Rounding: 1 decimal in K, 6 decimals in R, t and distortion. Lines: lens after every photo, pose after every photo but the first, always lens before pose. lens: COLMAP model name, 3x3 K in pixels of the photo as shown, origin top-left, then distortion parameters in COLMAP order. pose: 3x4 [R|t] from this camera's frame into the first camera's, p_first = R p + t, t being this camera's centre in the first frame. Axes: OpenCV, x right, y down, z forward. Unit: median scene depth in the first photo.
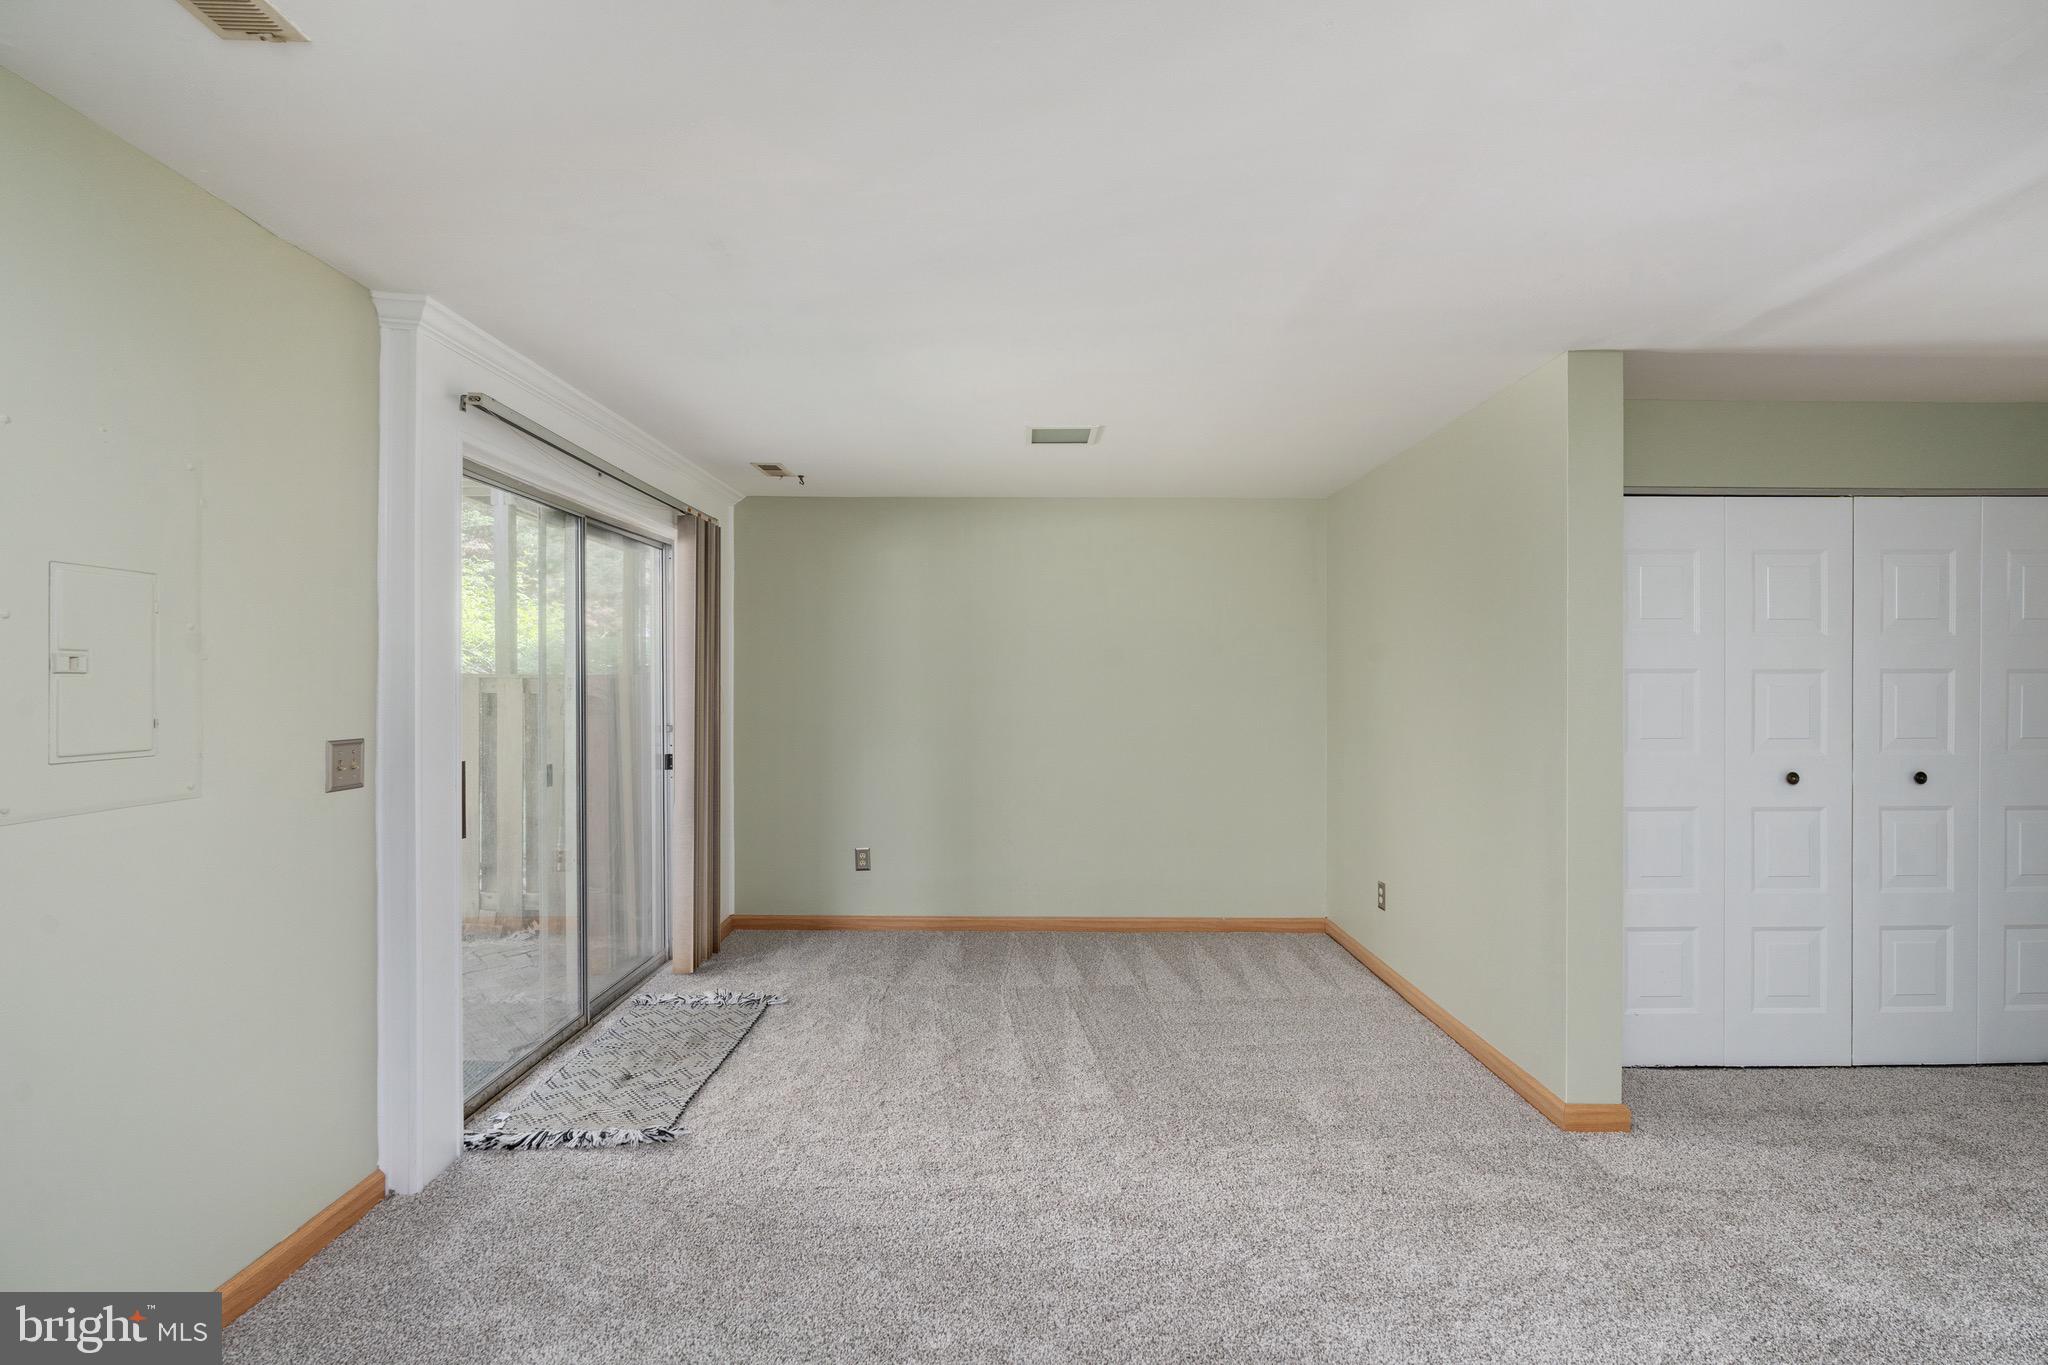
lens RADIAL K [[930.1, 0, 1019.6], [0, 930.1, 688.9], [0, 0, 1]] dist [0.004418, 0.000824]
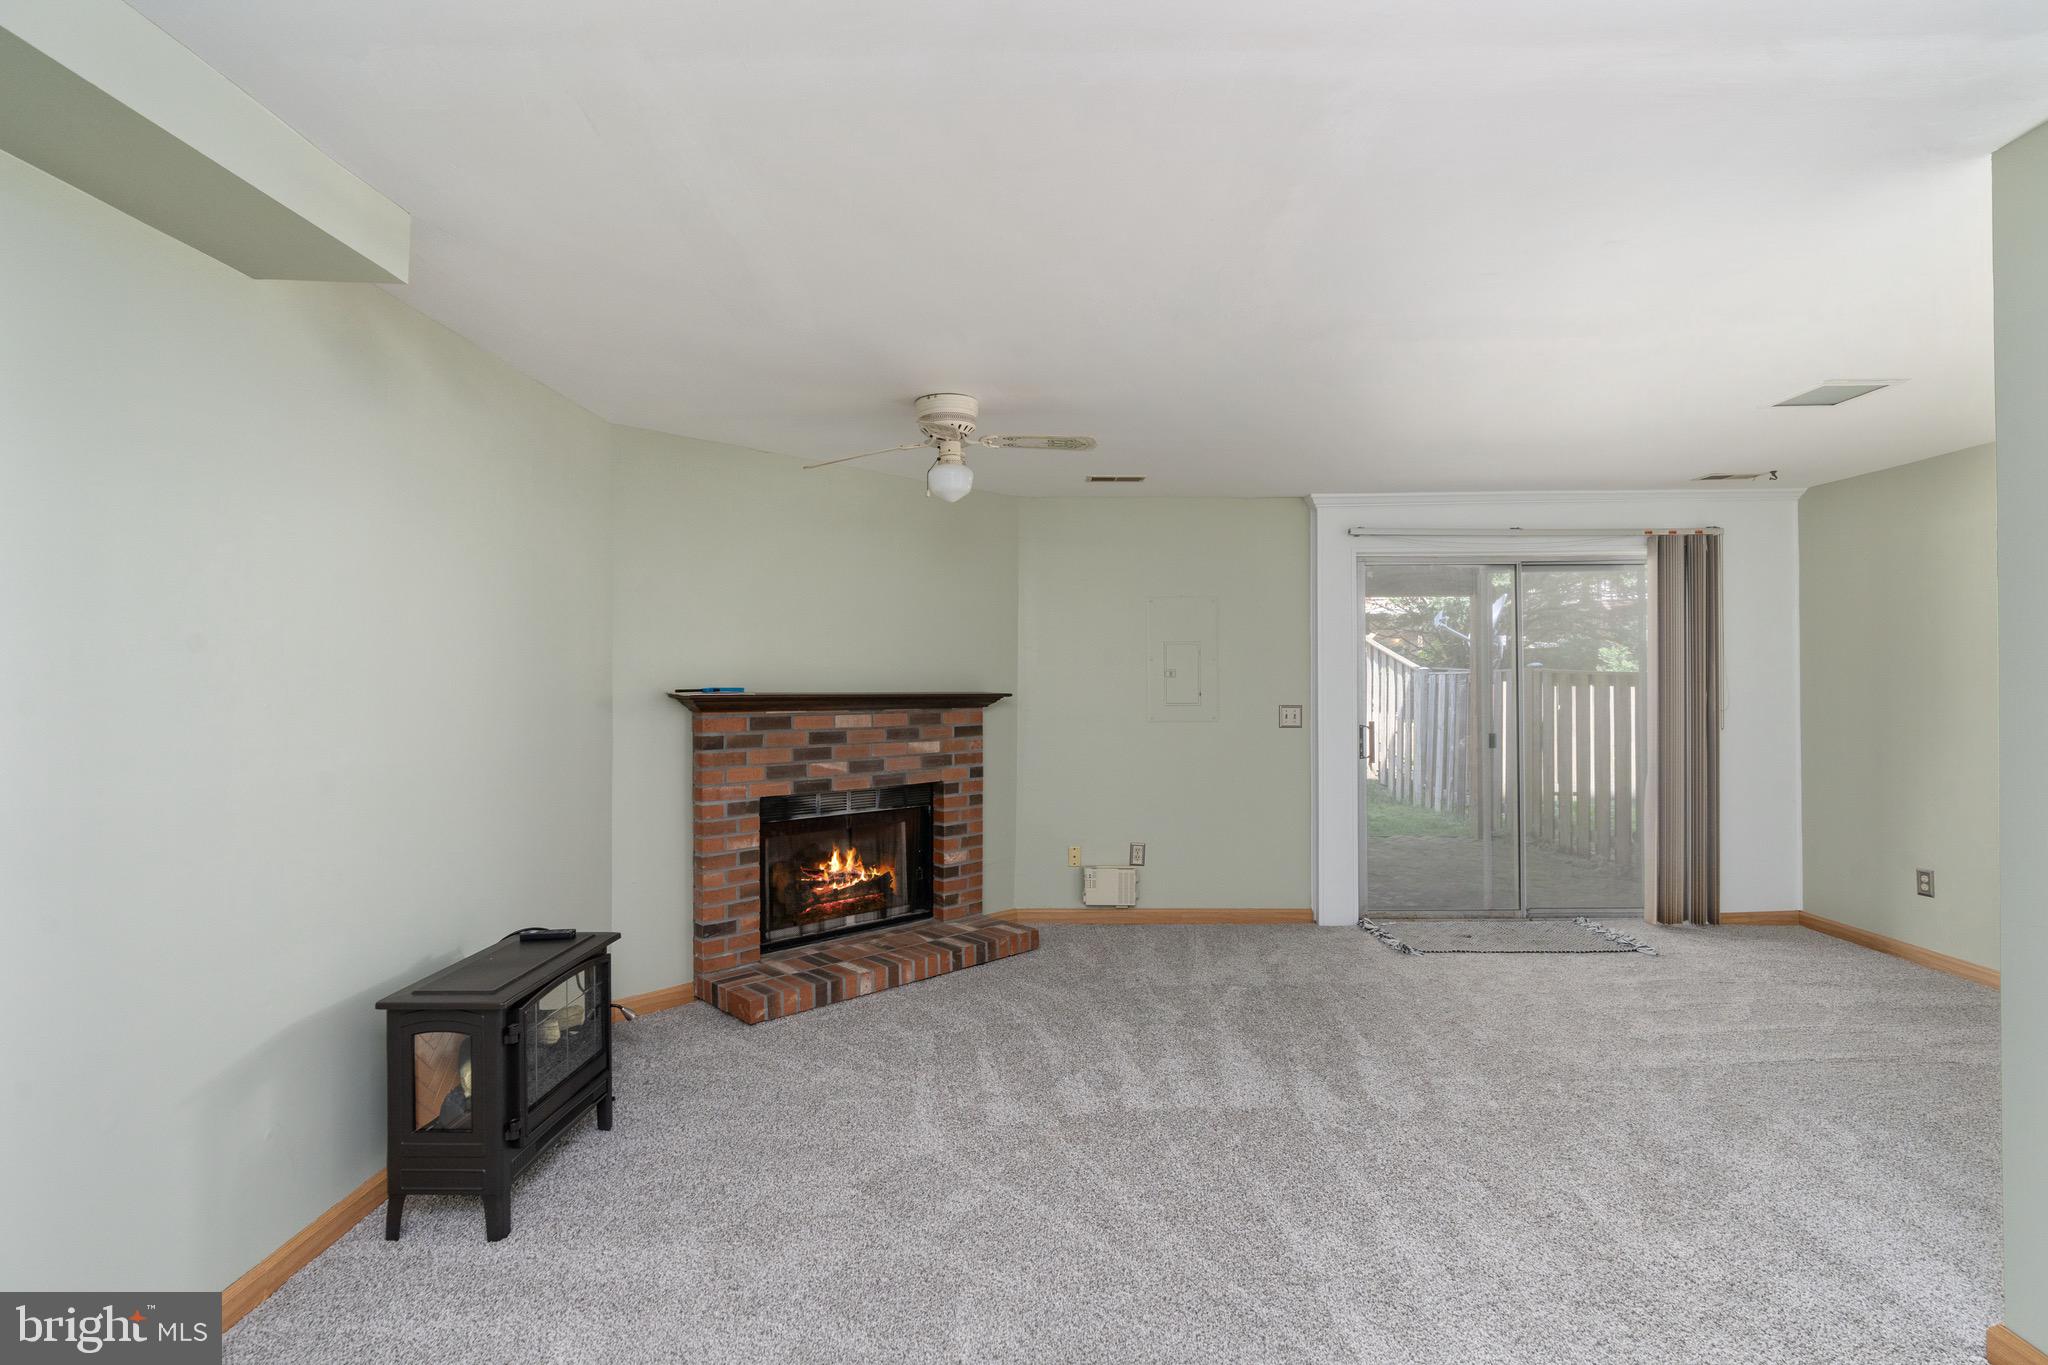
lens RADIAL K [[930.1, 0, 1024.2], [0, 930.1, 681.2], [0, 0, 1]] dist [0.004418, 0.000824]
pose [[-0.020582, -0.002066, -0.999786, 1.074154], [-0.002319, 0.999995, -0.002019, 0.002499], [0.999785, 0.002277, -0.020586, 0.286719]]
